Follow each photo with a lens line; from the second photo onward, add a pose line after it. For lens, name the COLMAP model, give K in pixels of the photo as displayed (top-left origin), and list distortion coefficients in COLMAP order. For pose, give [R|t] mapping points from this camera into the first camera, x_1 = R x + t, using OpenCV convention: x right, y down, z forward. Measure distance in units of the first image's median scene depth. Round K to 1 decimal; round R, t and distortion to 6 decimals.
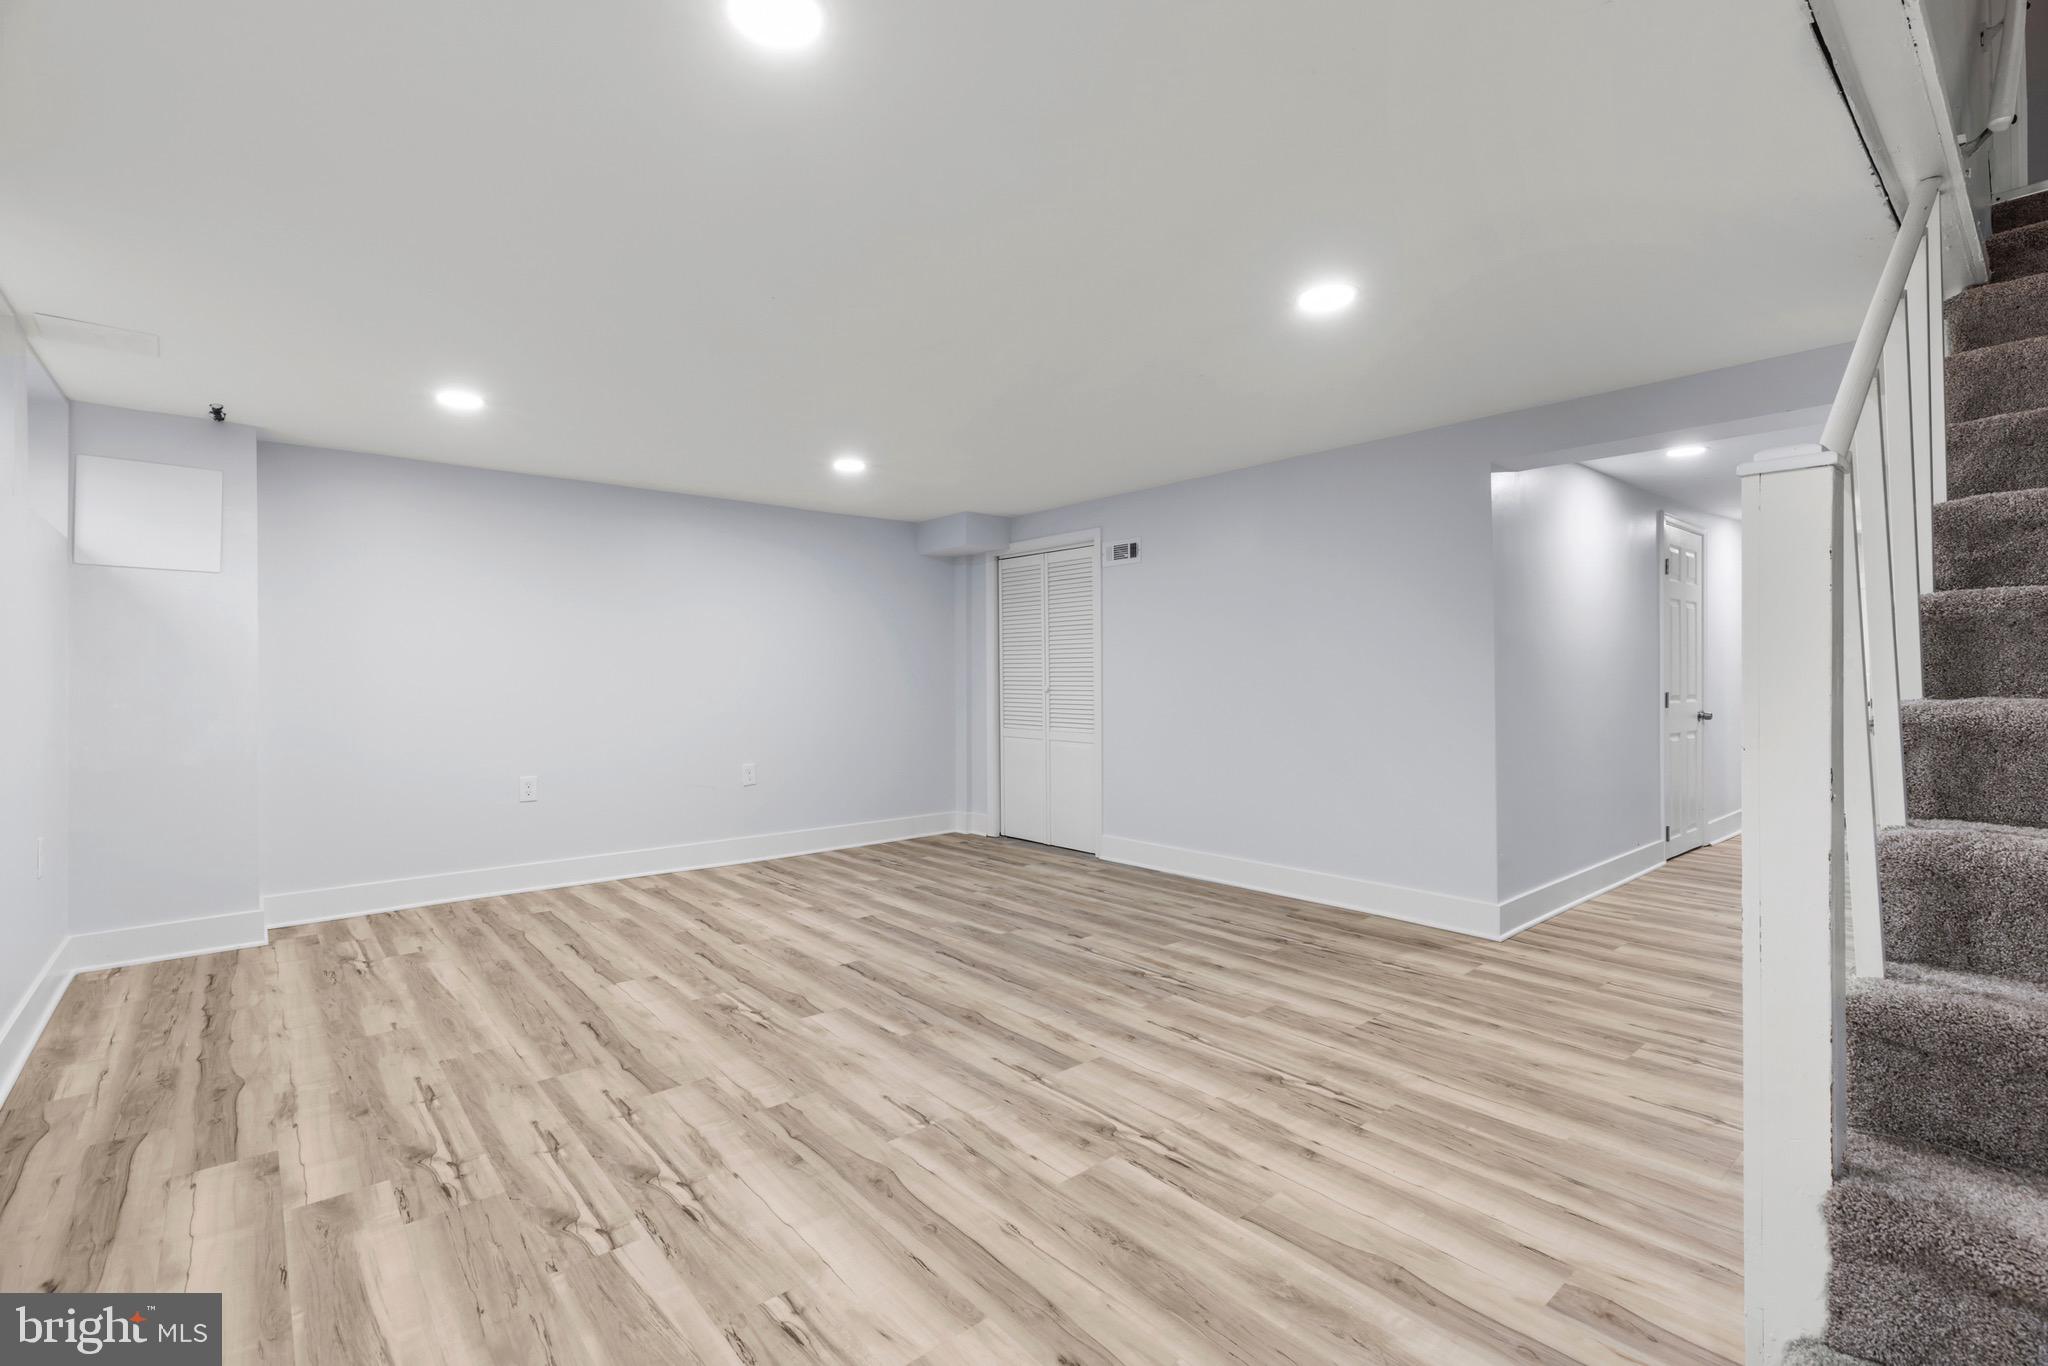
lens RADIAL K [[906.5, 0, 1088.6], [0, 906.5, 668.4], [0, 0, 1]] dist [0.003898, -0.000538]
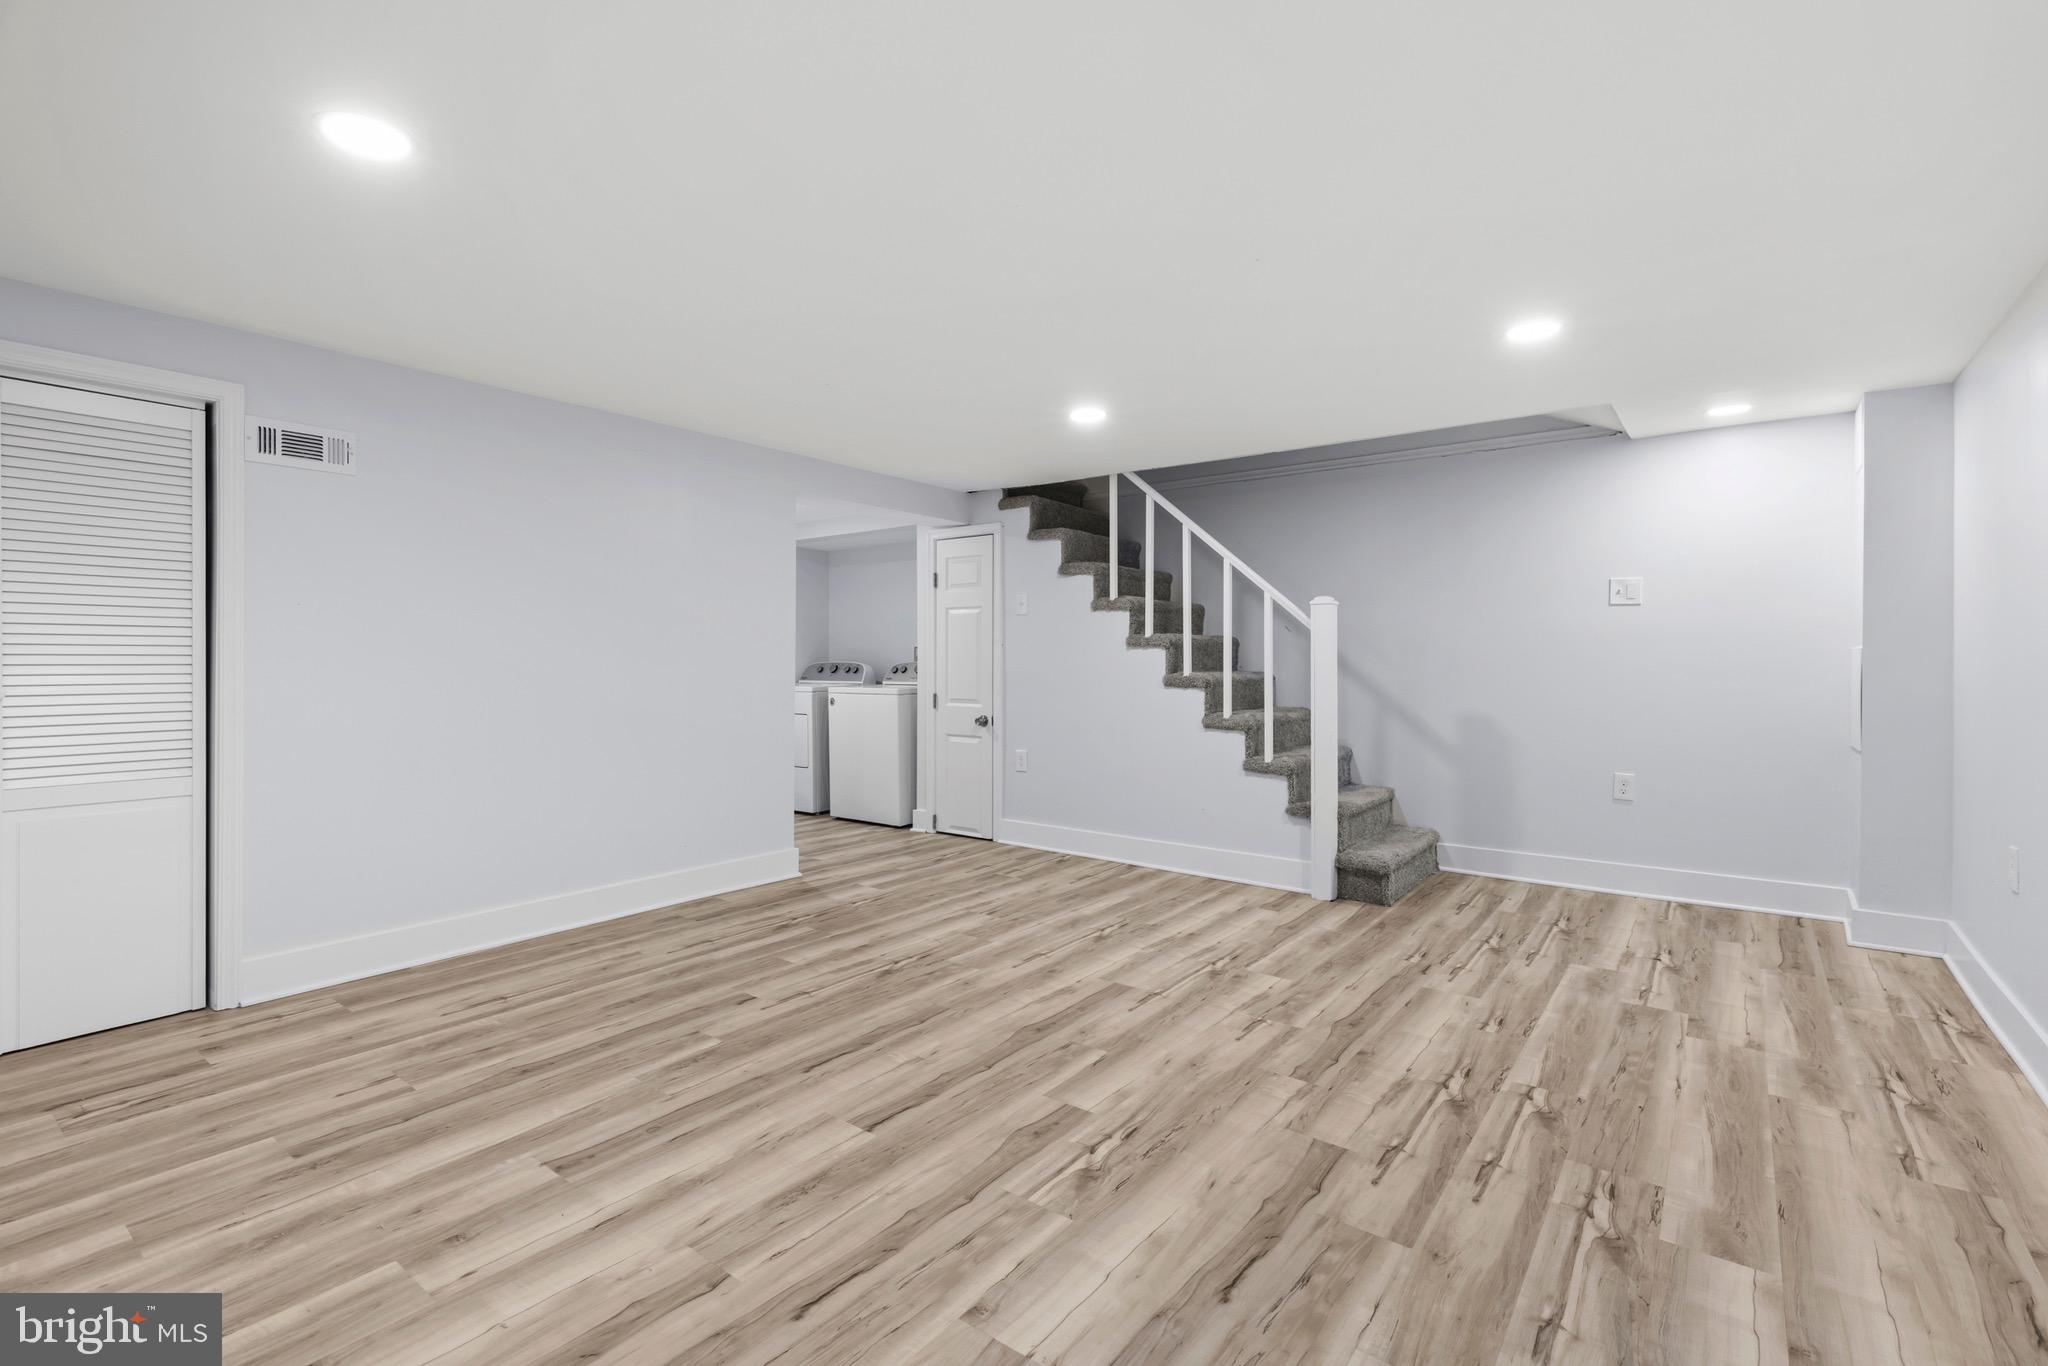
lens RADIAL K [[906.5, 0, 1029.6], [0, 906.5, 671.7], [0, 0, 1]] dist [0.003898, -0.000538]
pose [[-0.154546, -0.006699, 0.987963, -1.229362], [-0.006823, 0.999960, 0.005713, 0.031341], [-0.987962, -0.005858, -0.154586, 1.394551]]
